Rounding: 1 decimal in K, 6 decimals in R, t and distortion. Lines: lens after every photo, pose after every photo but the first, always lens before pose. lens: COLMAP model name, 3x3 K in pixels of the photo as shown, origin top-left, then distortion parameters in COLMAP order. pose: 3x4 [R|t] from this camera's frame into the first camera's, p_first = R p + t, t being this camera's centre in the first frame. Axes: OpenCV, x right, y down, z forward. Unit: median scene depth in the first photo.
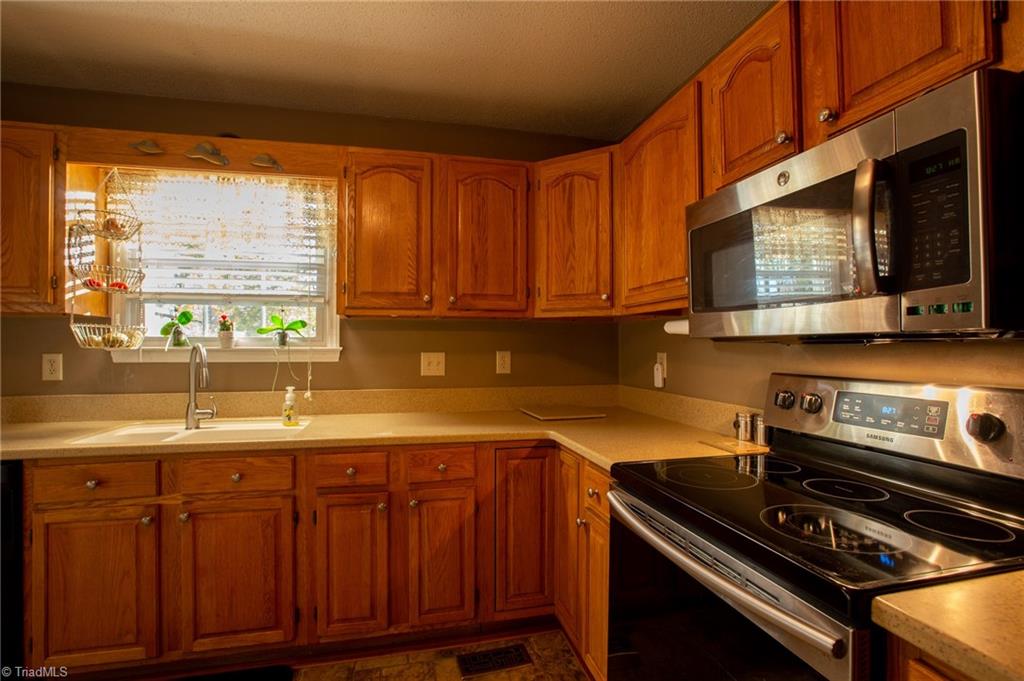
lens RADIAL K [[462.1, 0, 510.0], [0, 462.1, 343.0], [0, 0, 1]] dist [-0.046724, 0.013979]
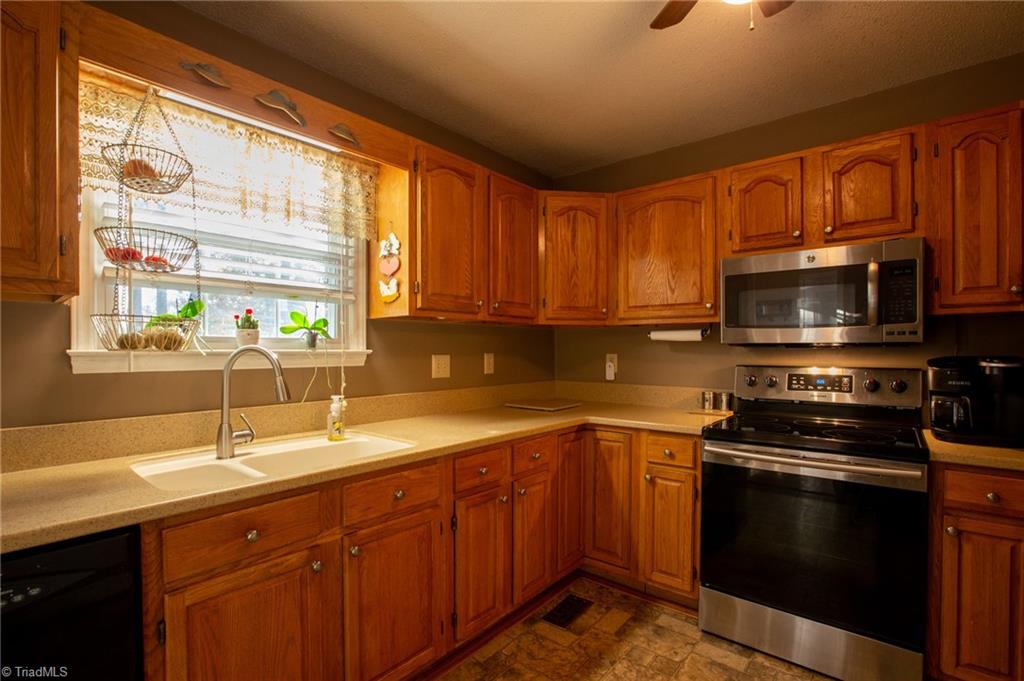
lens RADIAL K [[460.0, 0, 507.7], [0, 460.0, 352.6], [0, 0, 1]] dist [-0.047963, 0.011288]
pose [[0.810682, -0.004216, 0.585472, -0.809130], [-0.004335, 0.999903, 0.013203, 0.002057], [-0.585471, -0.013242, 0.810585, 0.123134]]
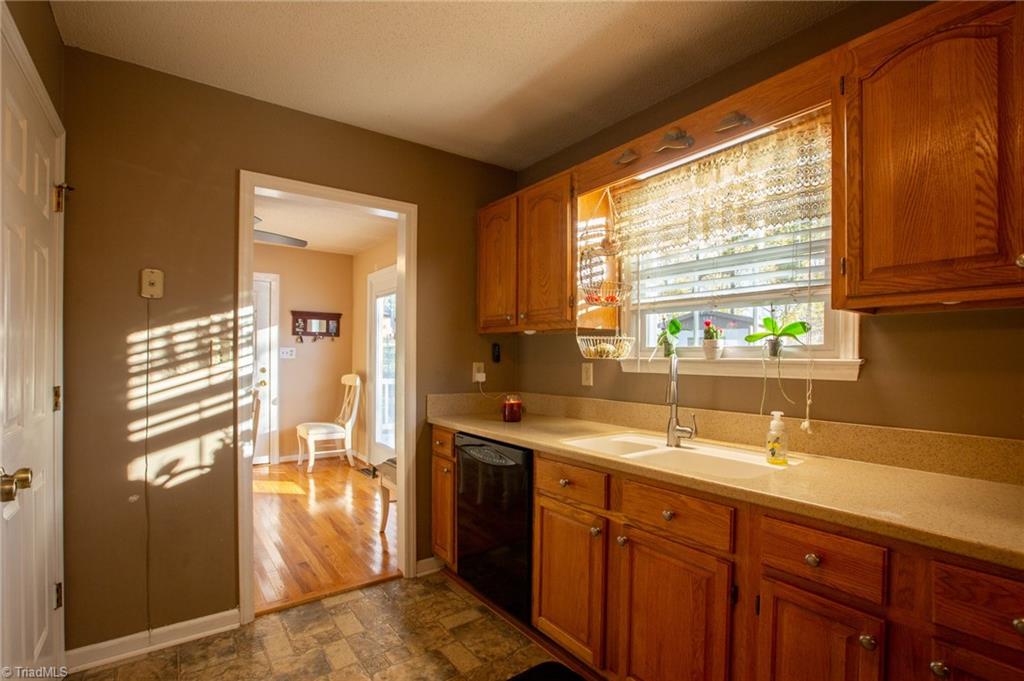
lens RADIAL K [[479.6, 0, 504.4], [0, 479.6, 361.2], [0, 0, 1]] dist [-0.048719, 0.018046]
pose [[0.382978, 0.011961, -0.923680, 0.068158], [0.001181, 0.999909, 0.013438, 0.002763], [0.923757, -0.006237, 0.382929, 0.328295]]
